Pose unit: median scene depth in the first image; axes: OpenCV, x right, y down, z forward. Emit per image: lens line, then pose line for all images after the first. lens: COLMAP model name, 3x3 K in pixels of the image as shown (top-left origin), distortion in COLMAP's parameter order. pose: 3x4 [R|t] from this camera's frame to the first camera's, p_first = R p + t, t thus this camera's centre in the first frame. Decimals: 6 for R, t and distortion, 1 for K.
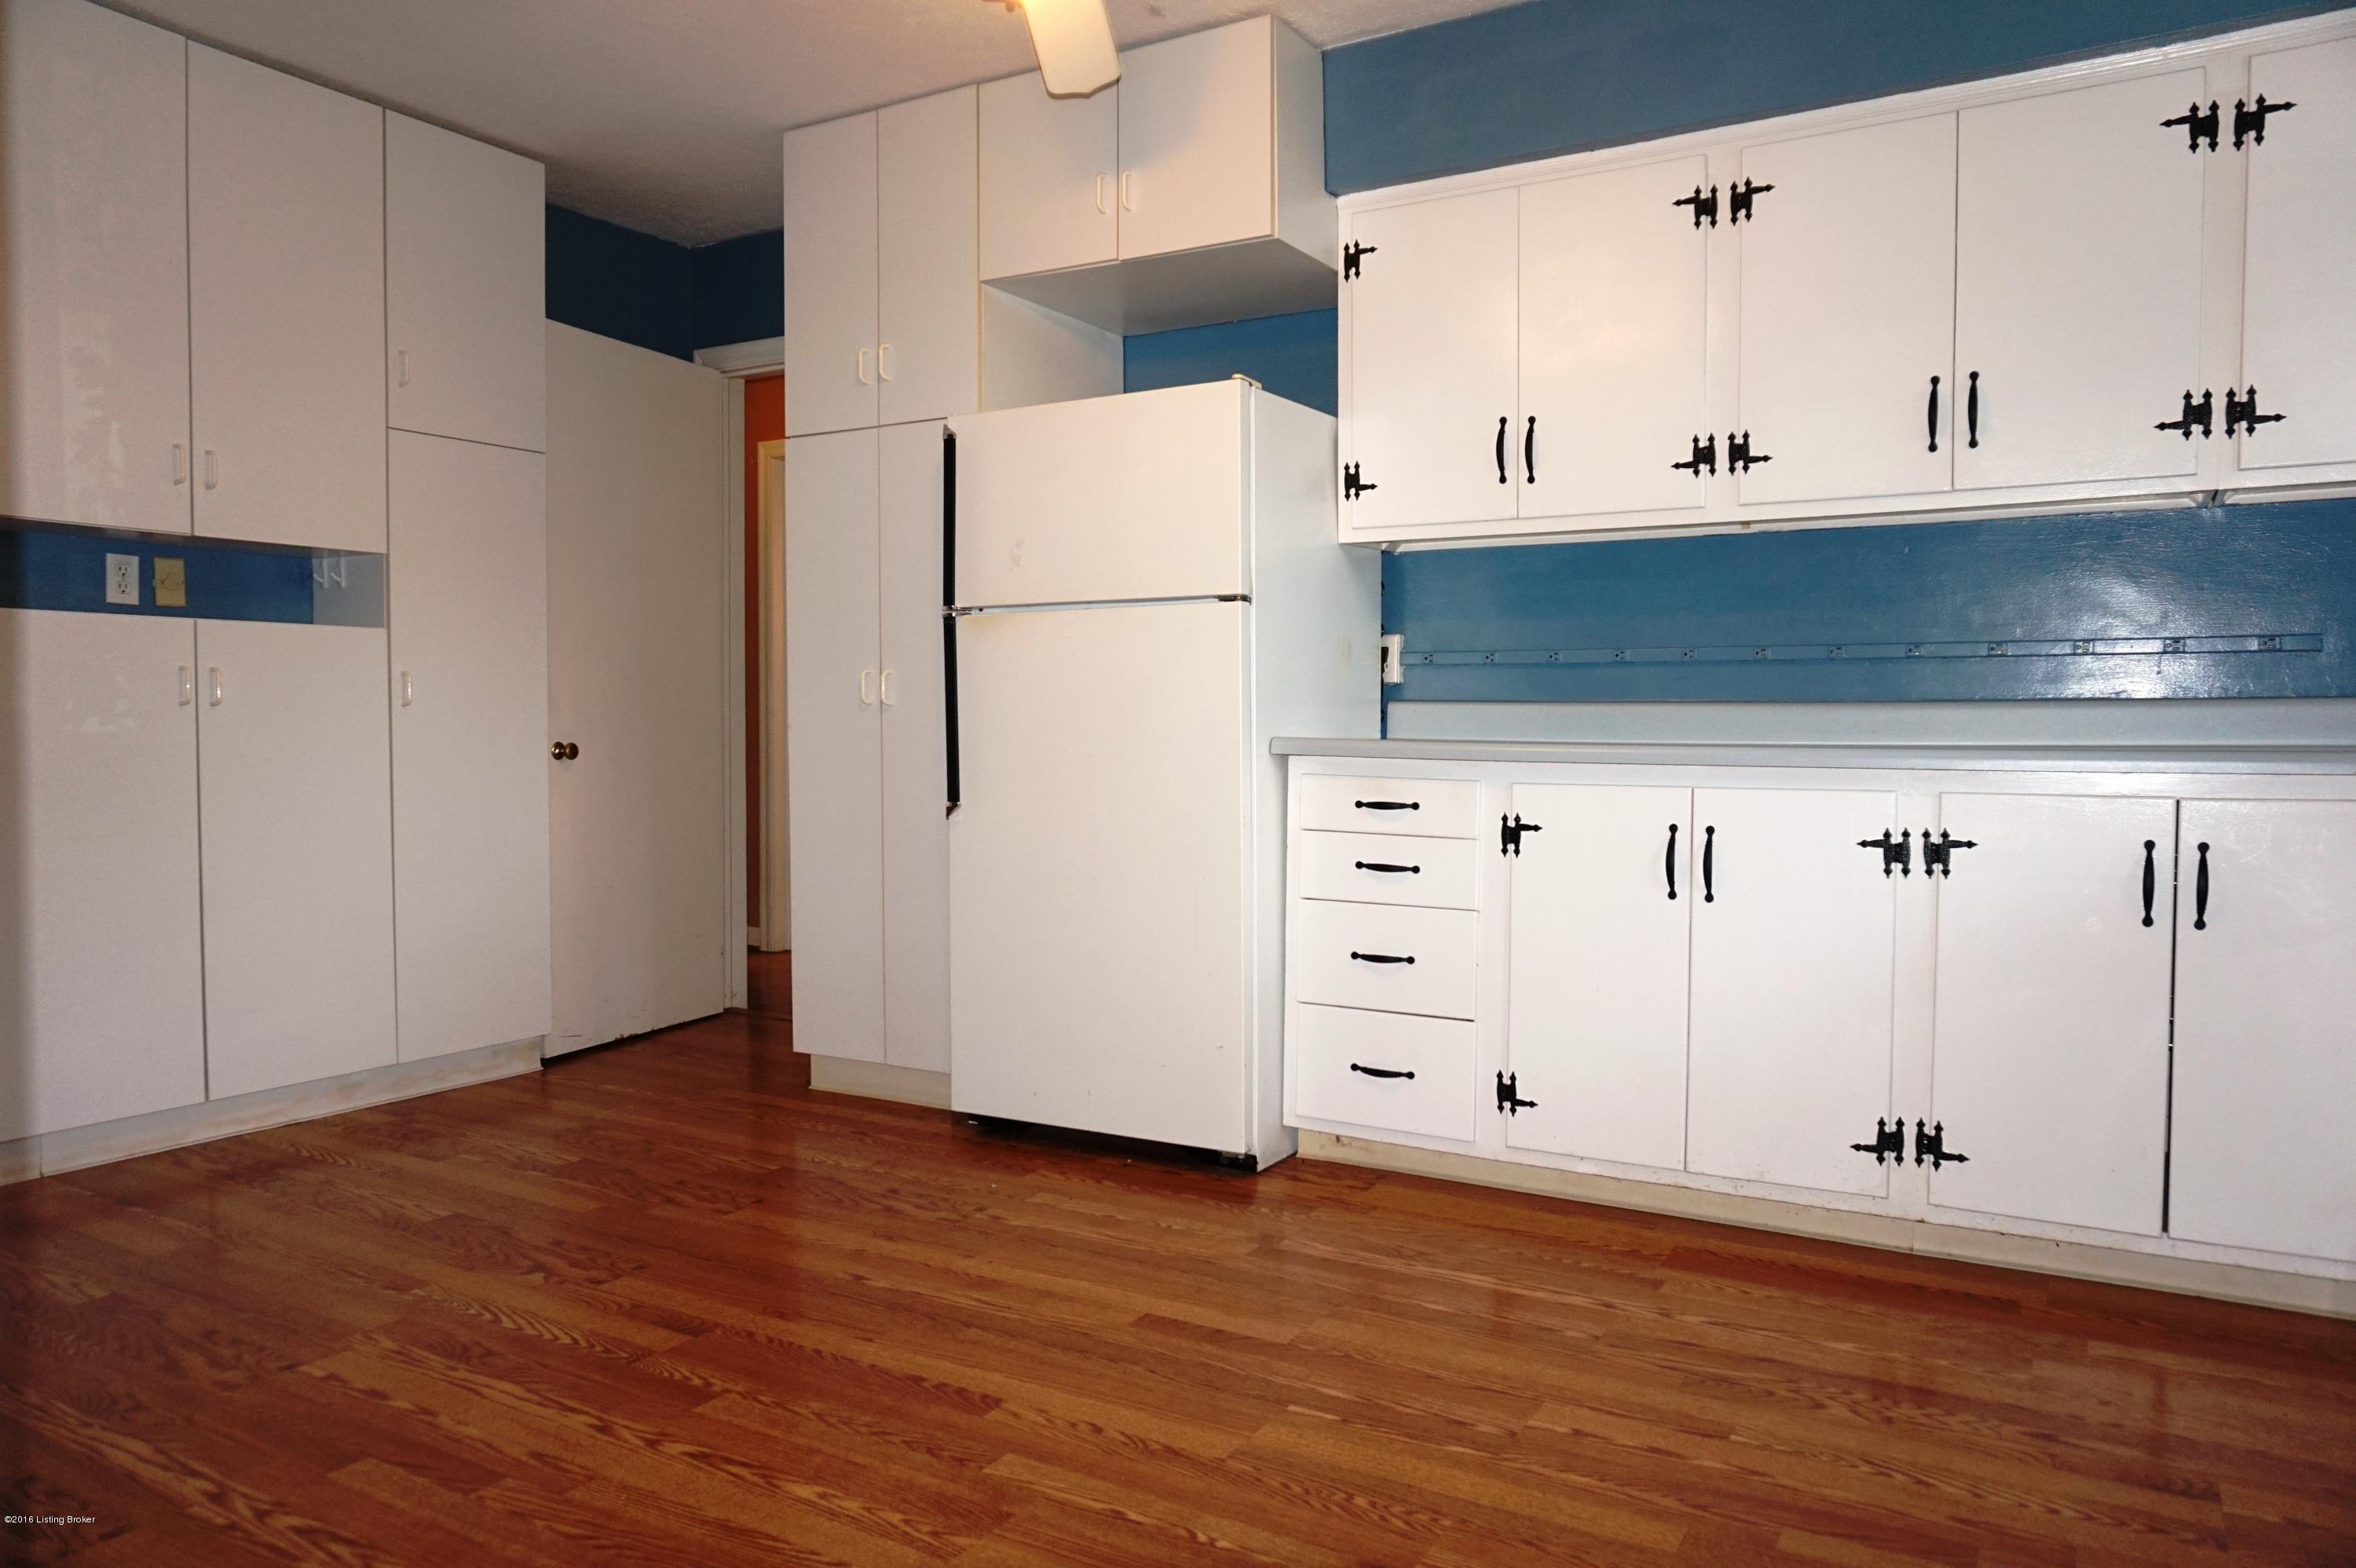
lens RADIAL K [[1573.3, 0, 1171.6], [0, 1573.3, 788.9], [0, 0, 1]] dist [-0.081361, 0.045129]
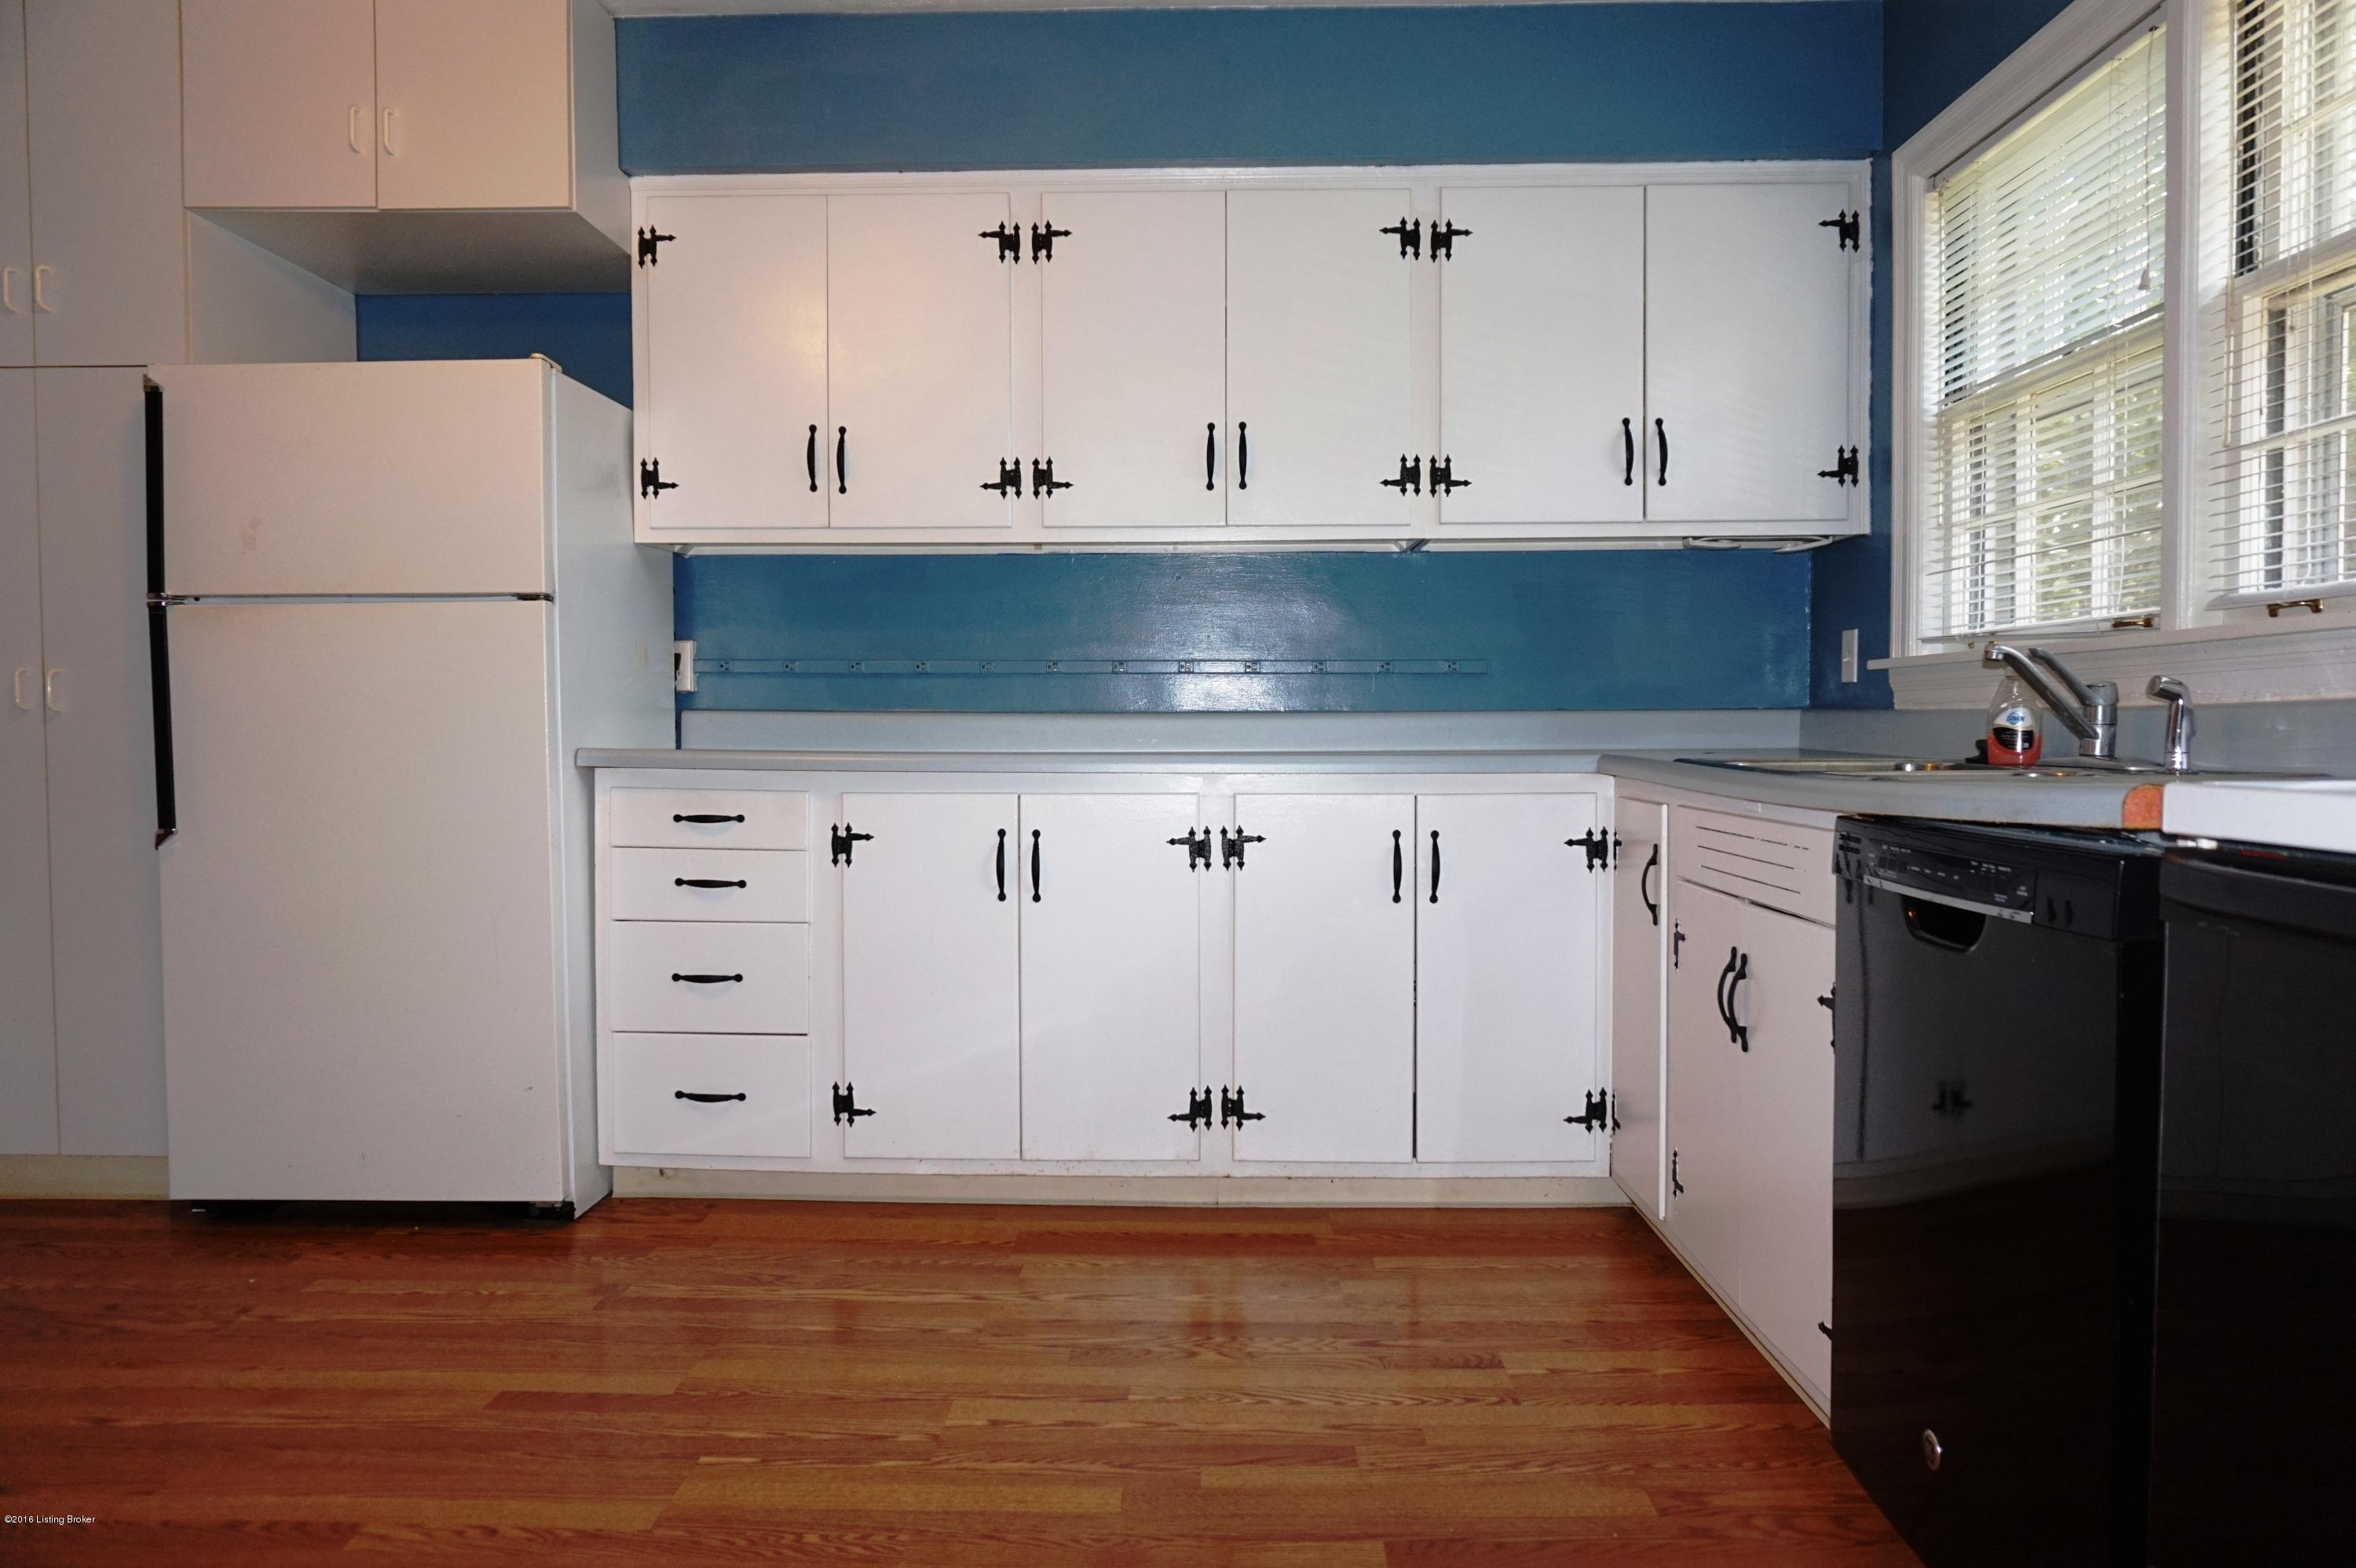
lens RADIAL K [[1573.3, 0, 1171.6], [0, 1573.3, 788.9], [0, 0, 1]] dist [-0.081361, 0.045129]
pose [[0.860204, -0.017224, 0.509659, -0.111145], [0.020991, 0.999778, -0.001642, -0.000143], [-0.509518, 0.012111, 0.860375, 0.034967]]
